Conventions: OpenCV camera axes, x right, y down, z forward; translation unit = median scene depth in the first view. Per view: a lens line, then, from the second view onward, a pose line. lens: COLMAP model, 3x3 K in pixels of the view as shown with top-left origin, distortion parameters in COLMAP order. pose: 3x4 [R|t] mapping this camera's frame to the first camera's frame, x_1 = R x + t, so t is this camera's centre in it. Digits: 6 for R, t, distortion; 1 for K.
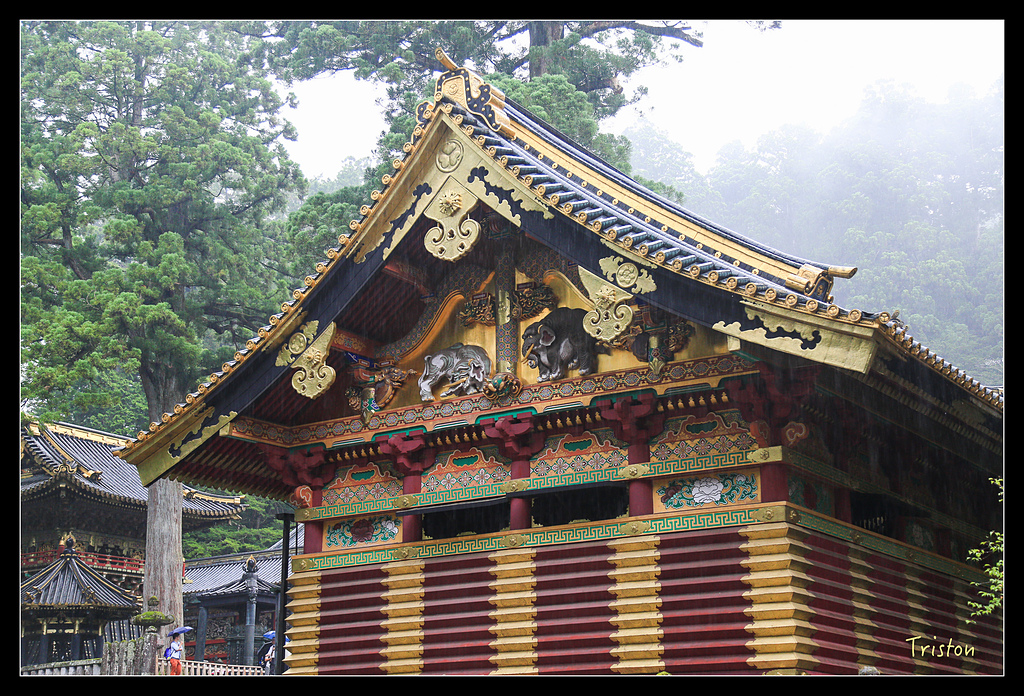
lens RADIAL K [[1713.5, 0, 513.1], [0, 1713.5, 345.8], [0, 0, 1]] dist [0.404802, 0.000000]
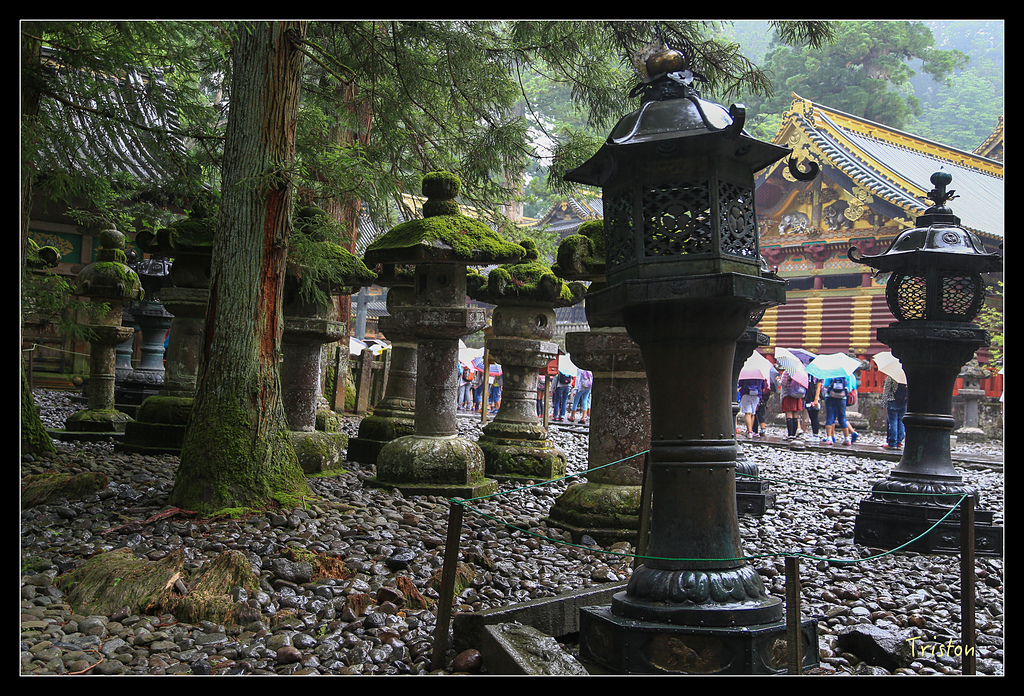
lens RADIAL K [[1182.3, 0, 510.4], [0, 1182.3, 346.3], [0, 0, 1]] dist [0.096438, 0.000000]
pose [[0.957751, 0.047566, -0.283639, 0.069767], [0.008239, 0.981285, 0.192384, -0.146569], [0.287482, -0.186593, 0.939435, -0.752425]]
